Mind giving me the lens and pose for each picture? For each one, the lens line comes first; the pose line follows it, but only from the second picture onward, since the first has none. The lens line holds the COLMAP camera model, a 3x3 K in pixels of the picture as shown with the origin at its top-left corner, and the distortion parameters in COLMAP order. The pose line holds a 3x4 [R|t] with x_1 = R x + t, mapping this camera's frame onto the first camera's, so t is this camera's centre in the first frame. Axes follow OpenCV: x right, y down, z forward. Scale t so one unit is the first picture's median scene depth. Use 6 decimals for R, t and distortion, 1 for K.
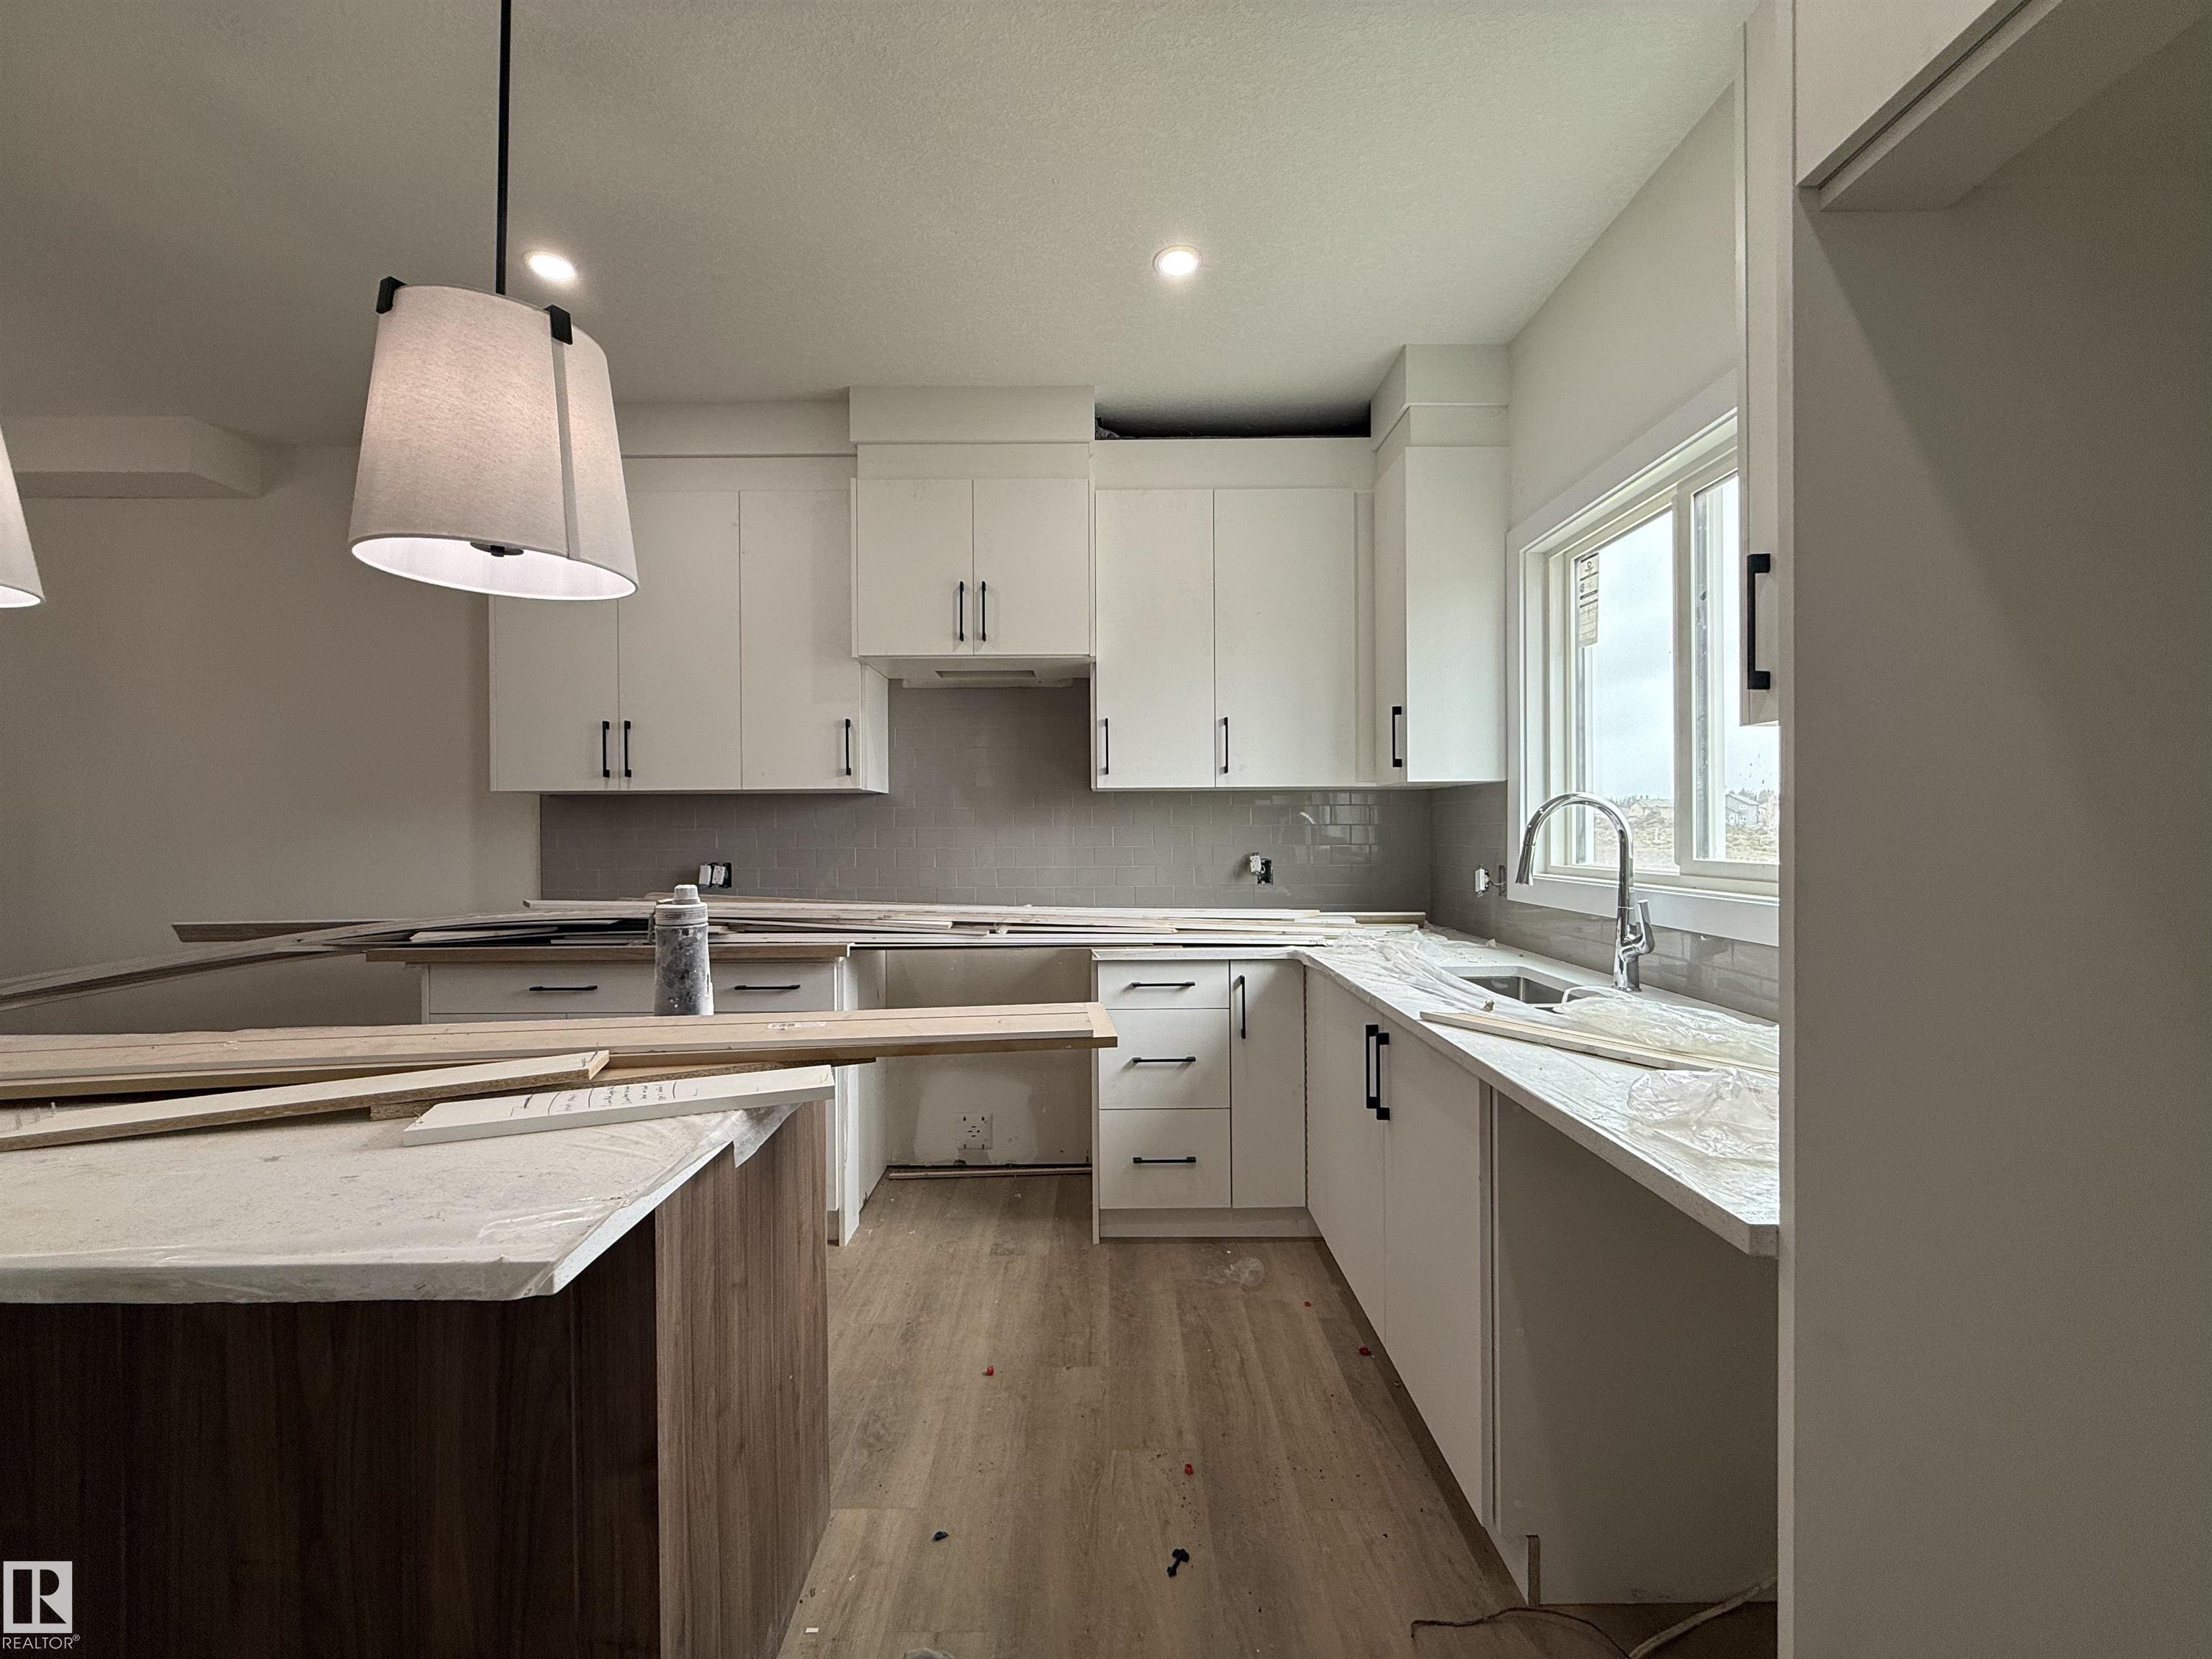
lens RADIAL K [[874.3, 0, 1104.0], [0, 874.3, 832.5], [0, 0, 1]] dist [-0.001101, -0.000308]
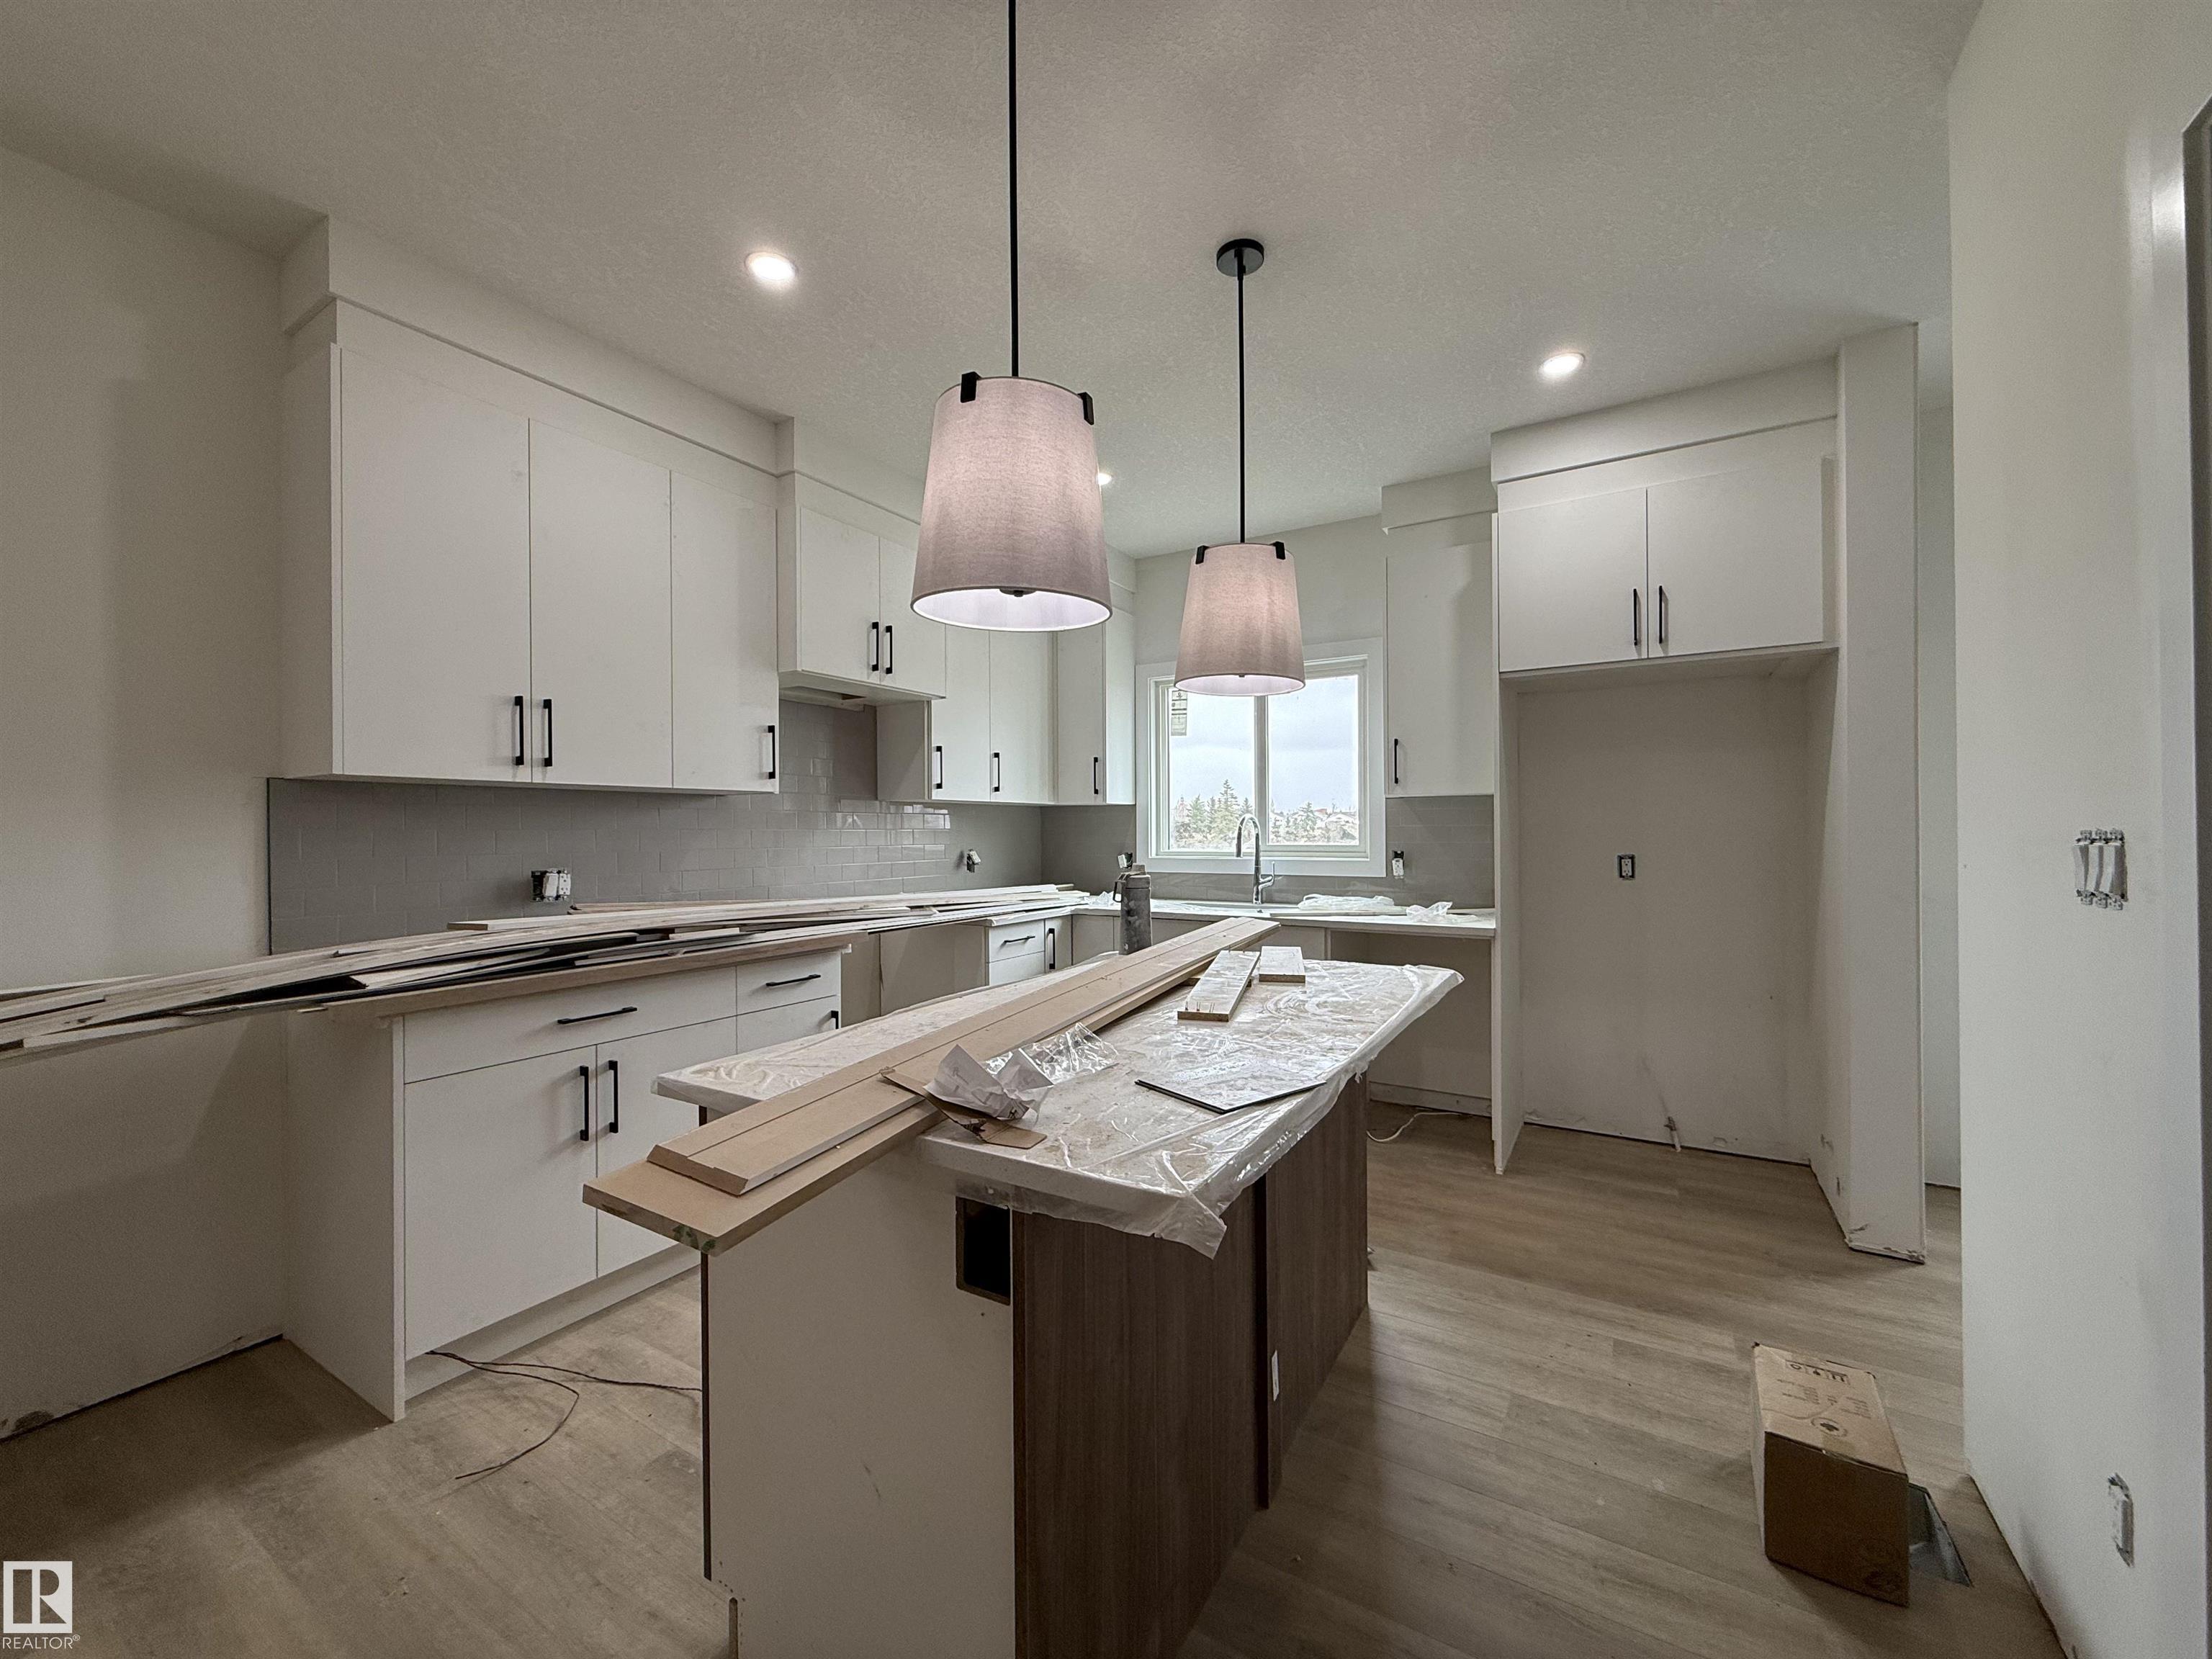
lens RADIAL K [[880.5, 0, 1099.5], [0, 880.5, 824.8], [0, 0, 1]] dist [-0.001945, -0.000336]
pose [[0.515815, 0.009343, 0.856649, -1.087709], [0.003713, 0.999907, -0.013142, 0.005174], [-0.856692, 0.009959, 0.515733, 0.132412]]
